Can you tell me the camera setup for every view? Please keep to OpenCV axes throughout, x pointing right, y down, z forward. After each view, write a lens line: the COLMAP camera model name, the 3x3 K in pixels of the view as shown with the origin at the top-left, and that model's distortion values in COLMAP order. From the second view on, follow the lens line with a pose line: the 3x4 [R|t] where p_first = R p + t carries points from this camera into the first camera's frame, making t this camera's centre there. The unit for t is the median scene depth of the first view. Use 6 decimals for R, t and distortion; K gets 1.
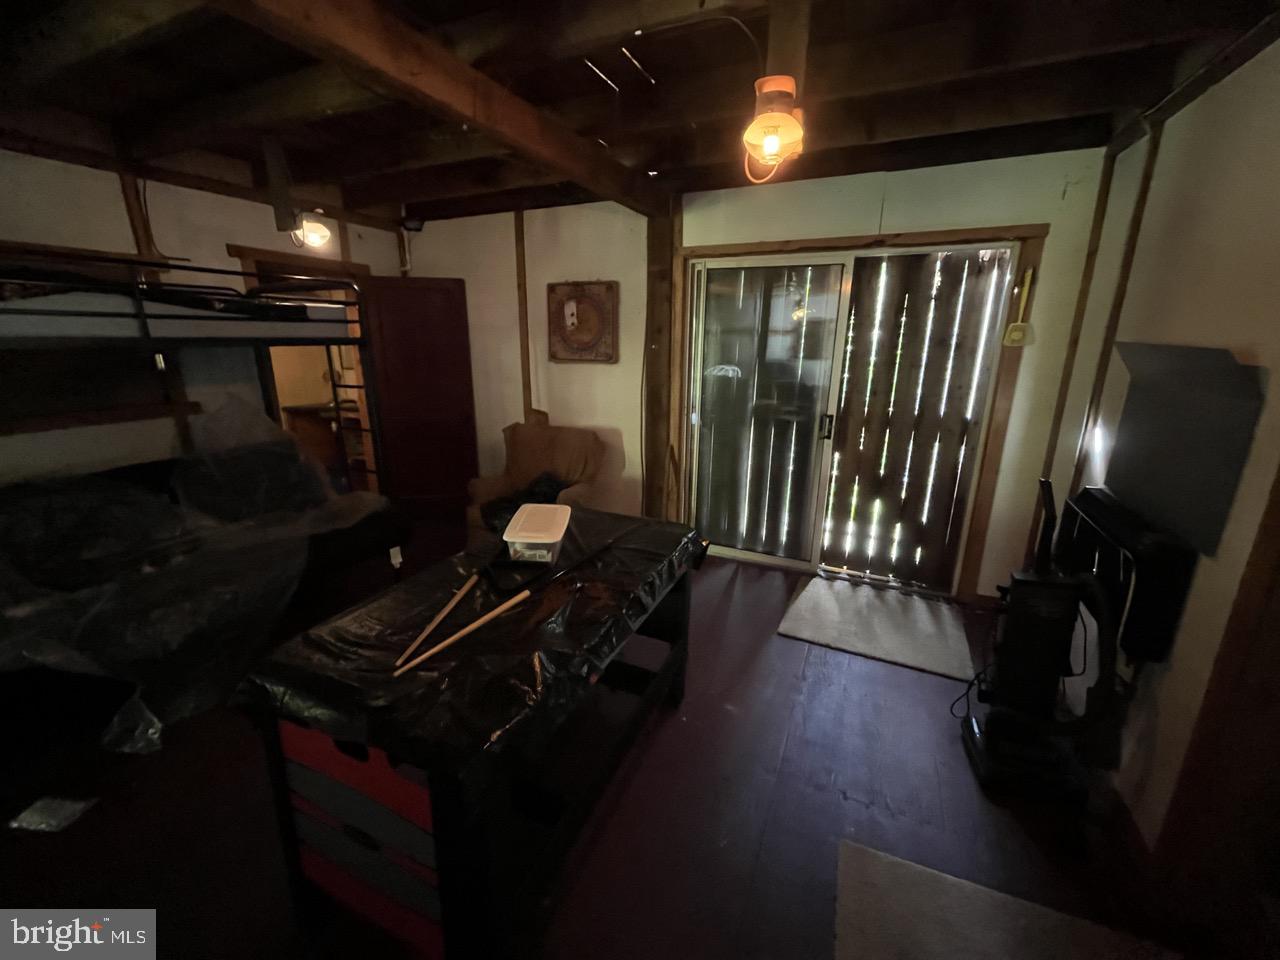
lens RADIAL K [[517.1, 0, 640.5], [0, 517.1, 474.7], [0, 0, 1]] dist [0.002277, -0.000281]
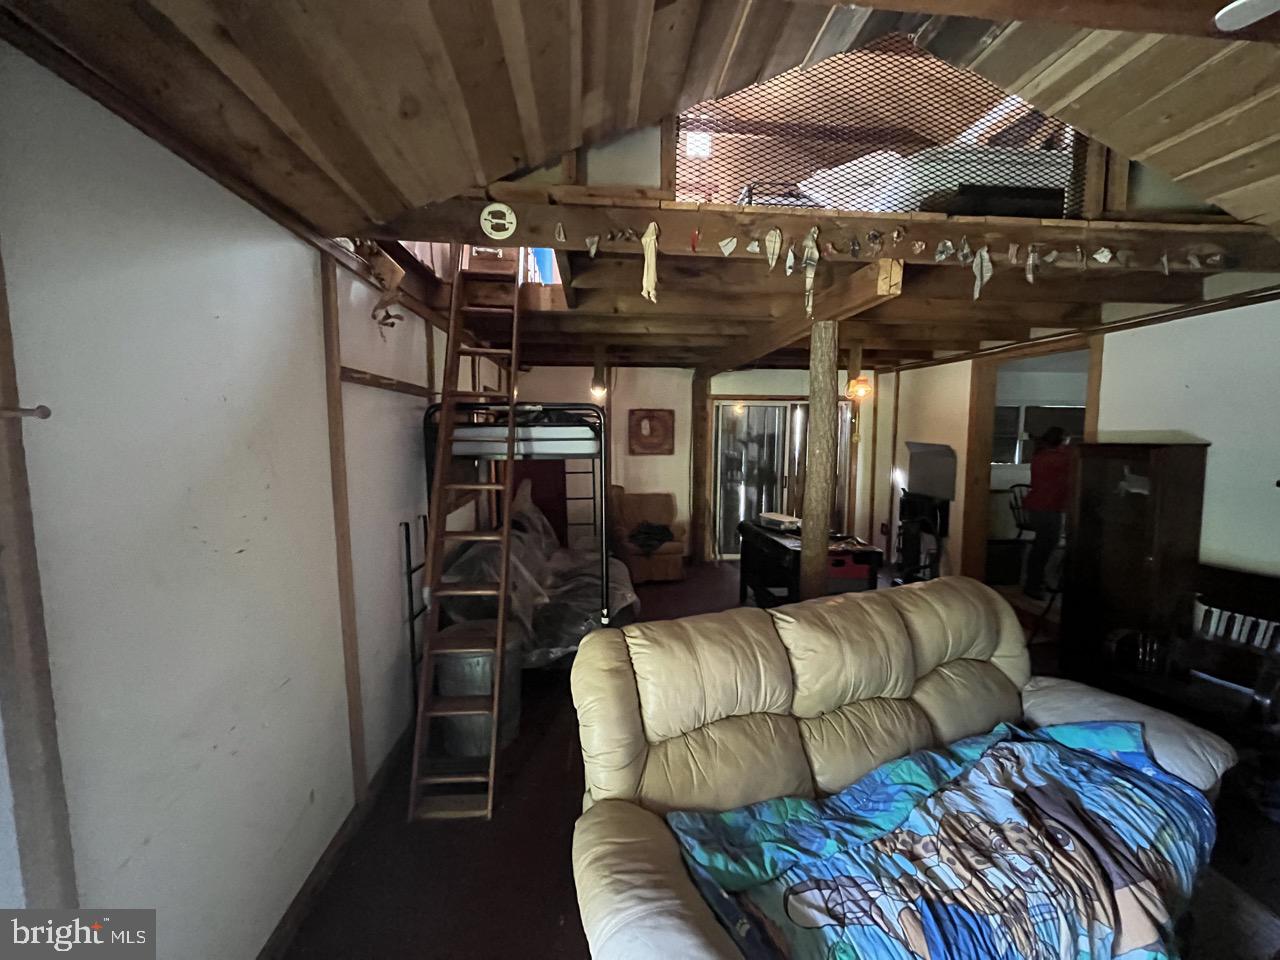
lens RADIAL K [[517.1, 0, 635.6], [0, 517.1, 480.5], [0, 0, 1]] dist [0.002277, -0.000281]
pose [[0.872547, -0.050624, 0.485901, -0.997990], [0.134007, 0.981268, -0.138405, 0.092021], [-0.469792, 0.185878, 0.862986, -0.416337]]
